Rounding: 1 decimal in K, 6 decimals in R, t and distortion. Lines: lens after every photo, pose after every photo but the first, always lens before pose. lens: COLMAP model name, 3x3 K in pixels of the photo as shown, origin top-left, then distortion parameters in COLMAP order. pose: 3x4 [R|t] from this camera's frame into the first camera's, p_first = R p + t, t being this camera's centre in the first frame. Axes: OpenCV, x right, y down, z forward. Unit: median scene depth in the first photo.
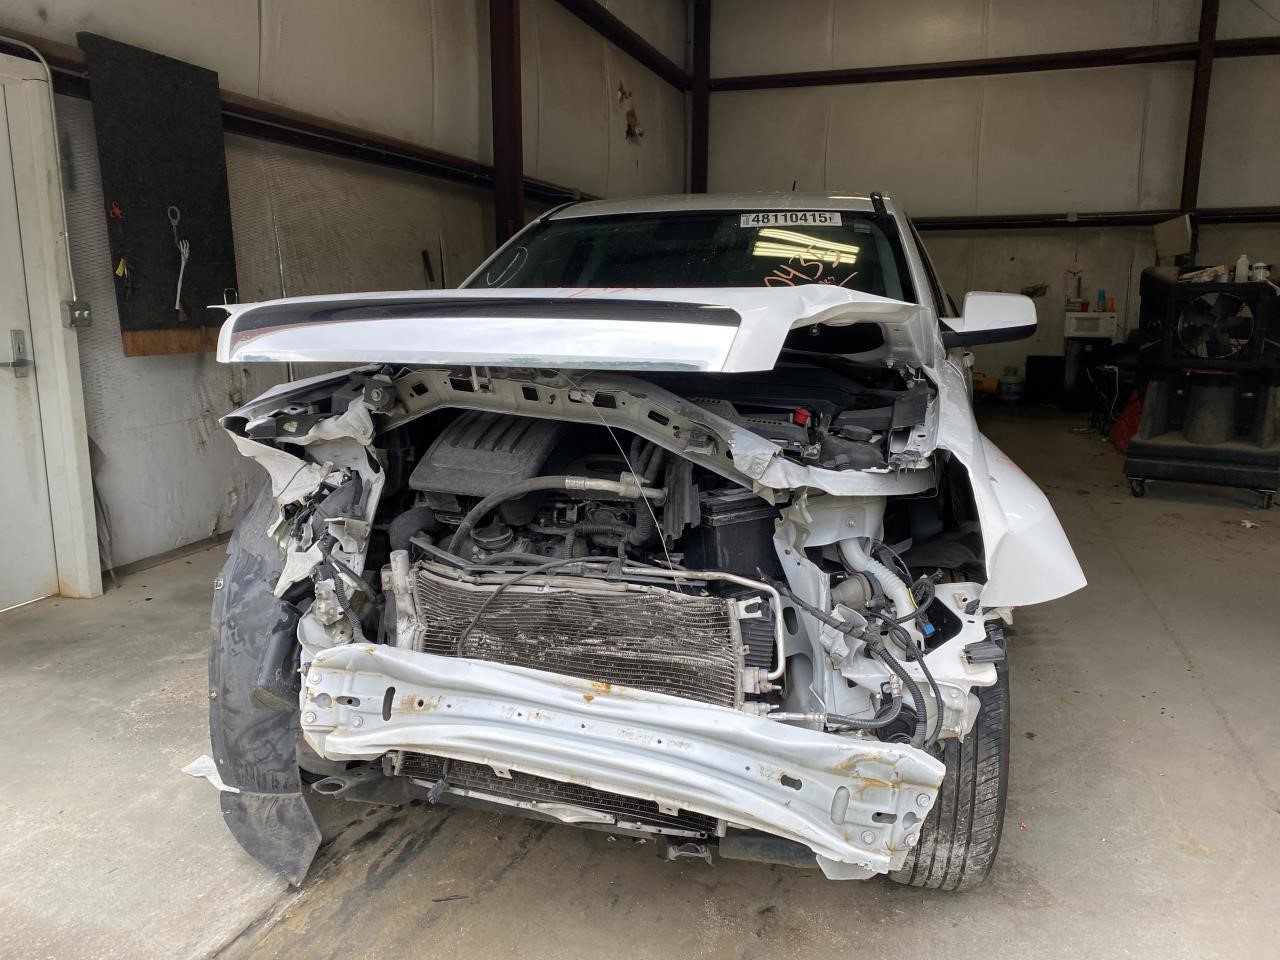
lens RADIAL K [[964.0, 0, 642.2], [0, 964.0, 482.4], [0, 0, 1]] dist [0.031176, -0.030564]
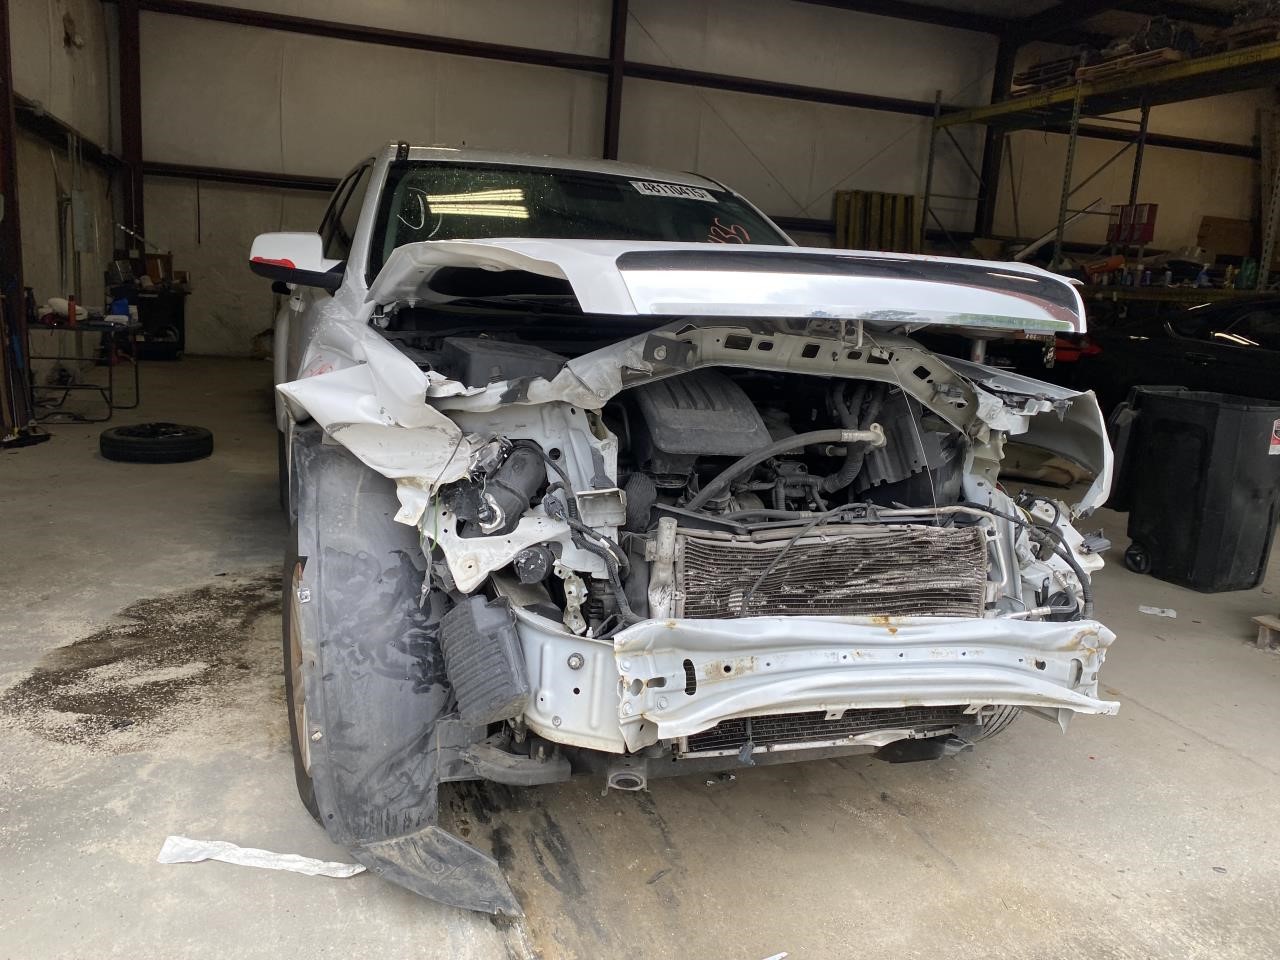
lens RADIAL K [[964.0, 0, 639.6], [0, 964.0, 475.4], [0, 0, 1]] dist [0.031176, -0.030564]
pose [[0.800856, -0.069718, 0.594785, -0.859601], [0.054274, 0.997563, 0.043852, -0.014290], [-0.596393, -0.002838, 0.802688, 0.269704]]
